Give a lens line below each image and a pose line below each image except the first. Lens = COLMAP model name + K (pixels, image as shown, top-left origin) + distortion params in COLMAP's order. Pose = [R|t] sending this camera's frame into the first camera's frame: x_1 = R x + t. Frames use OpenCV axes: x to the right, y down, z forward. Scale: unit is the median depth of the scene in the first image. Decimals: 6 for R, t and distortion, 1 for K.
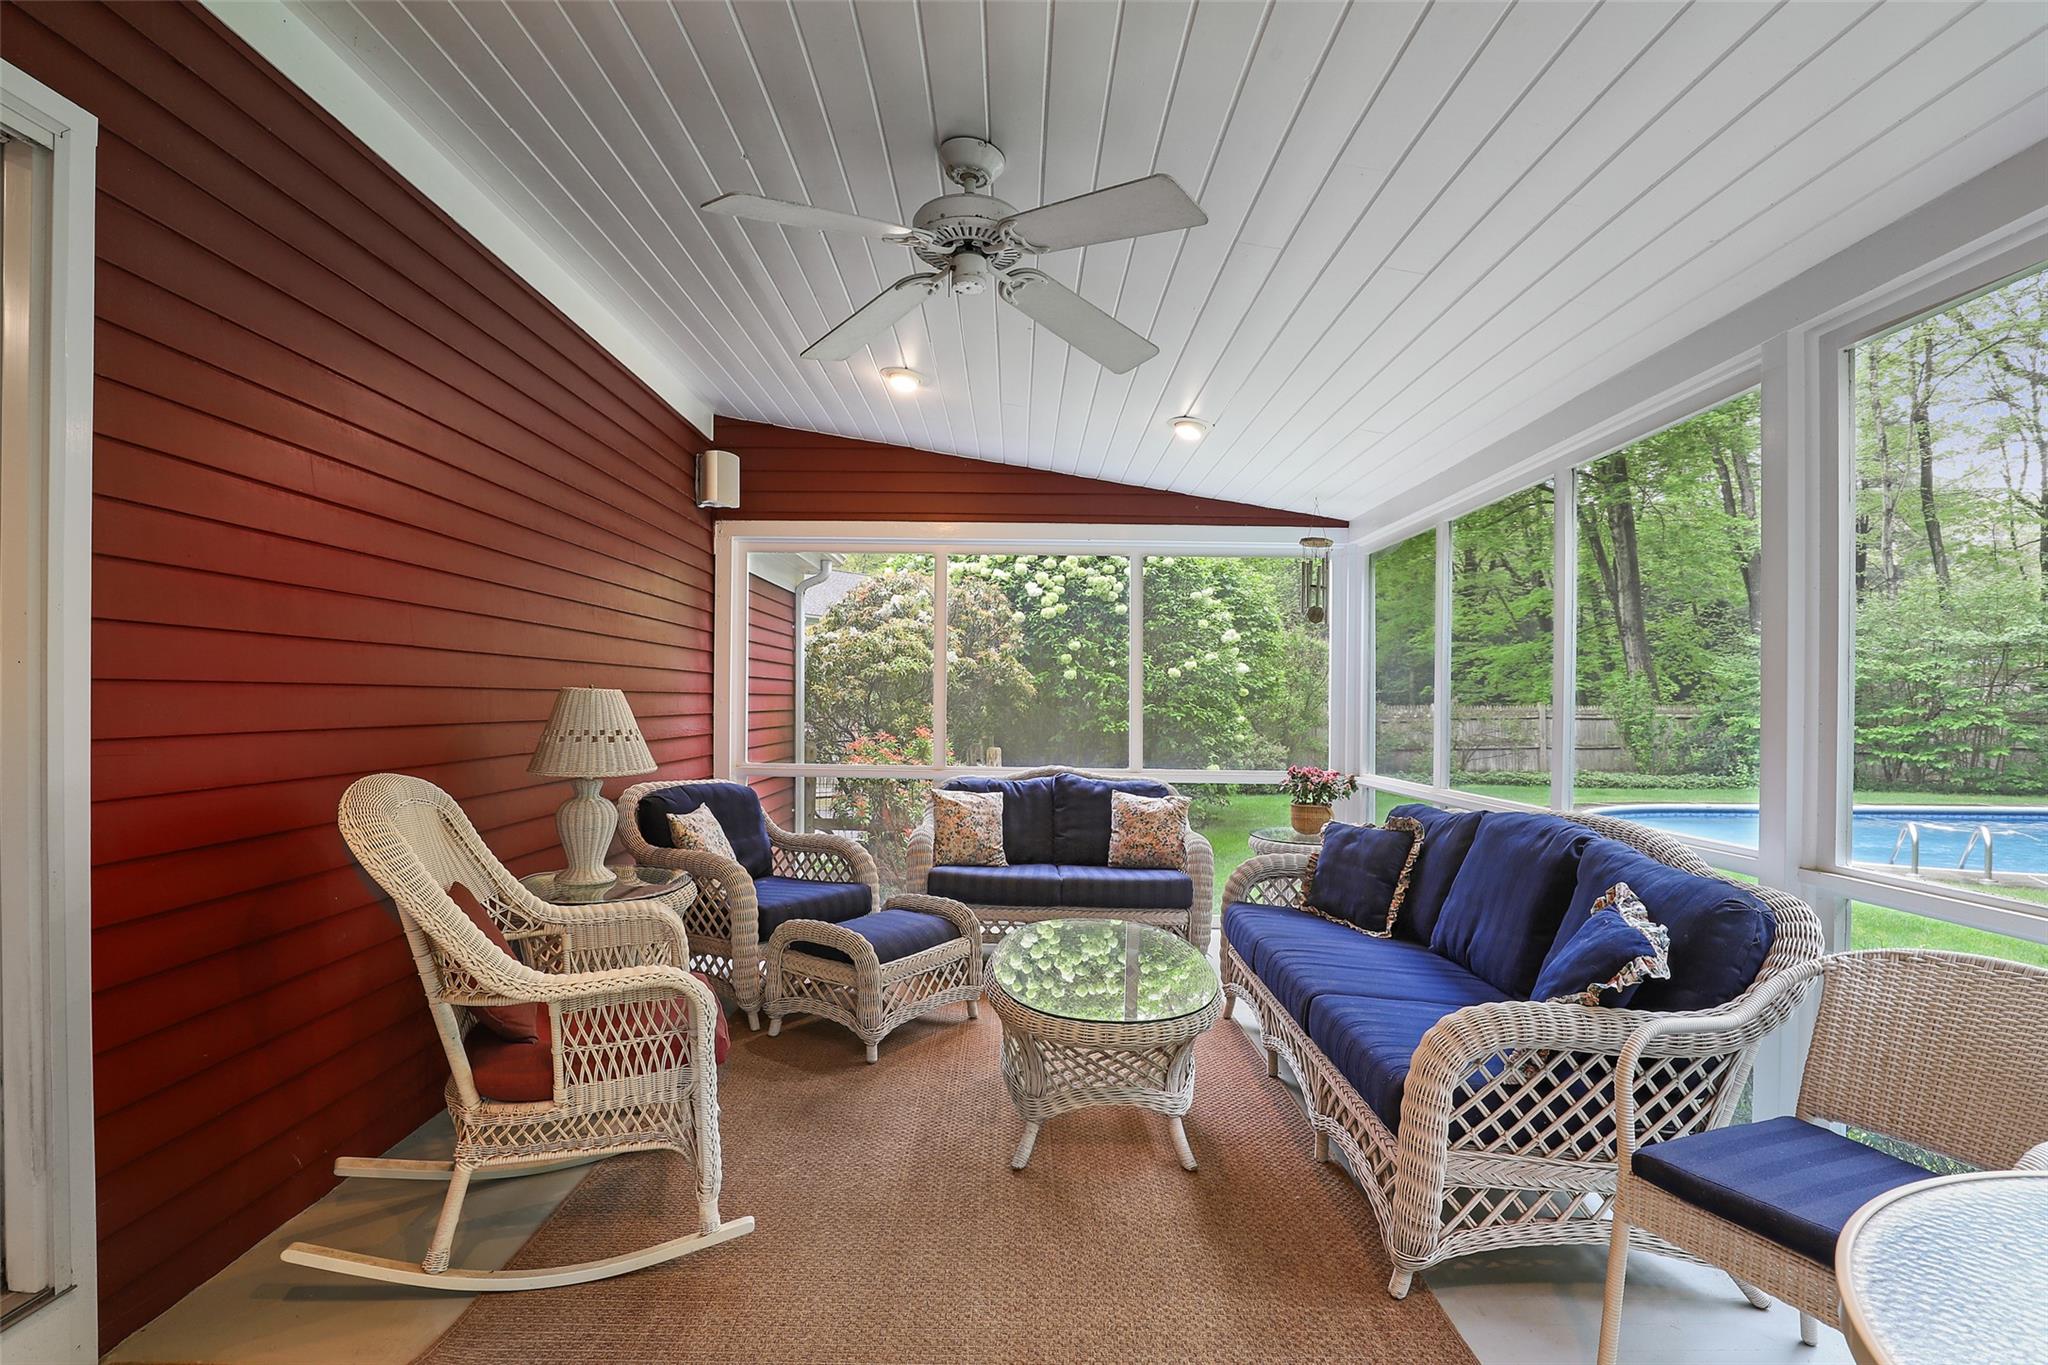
lens RADIAL K [[949.6, 0, 1019.6], [0, 949.6, 701.8], [0, 0, 1]] dist [-0.026539, 0.000123]
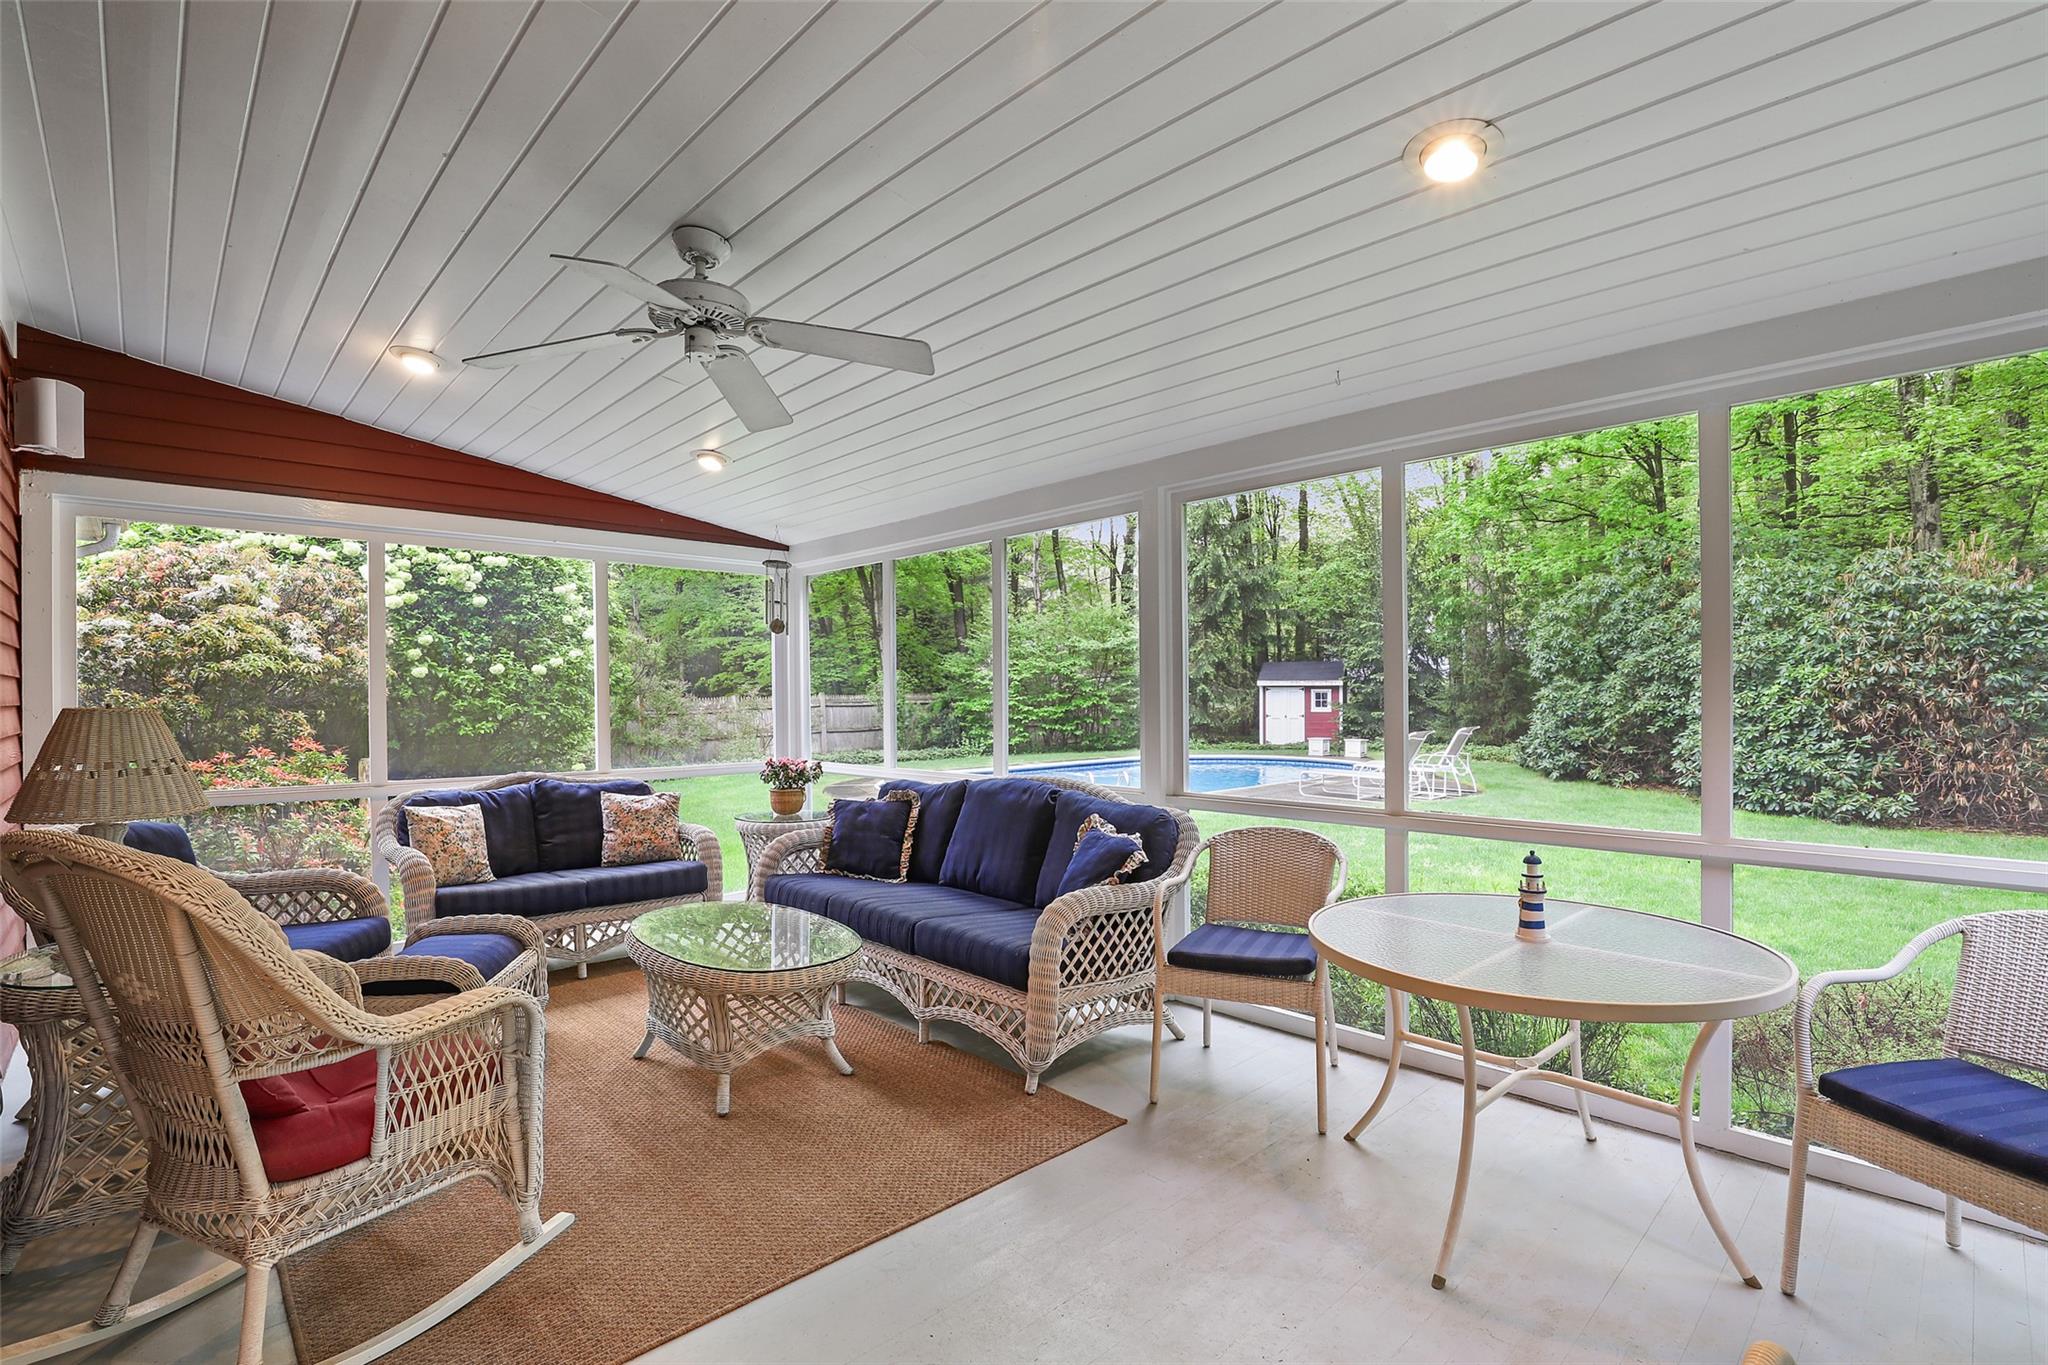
lens RADIAL K [[940.3, 0, 1023.3], [0, 940.3, 691.1], [0, 0, 1]] dist [-0.020269, 0.000103]
pose [[0.728596, -0.012601, 0.684828, -0.270887], [0.013307, 0.999902, 0.004241, -0.014194], [-0.684814, 0.006023, 0.728693, -0.049889]]
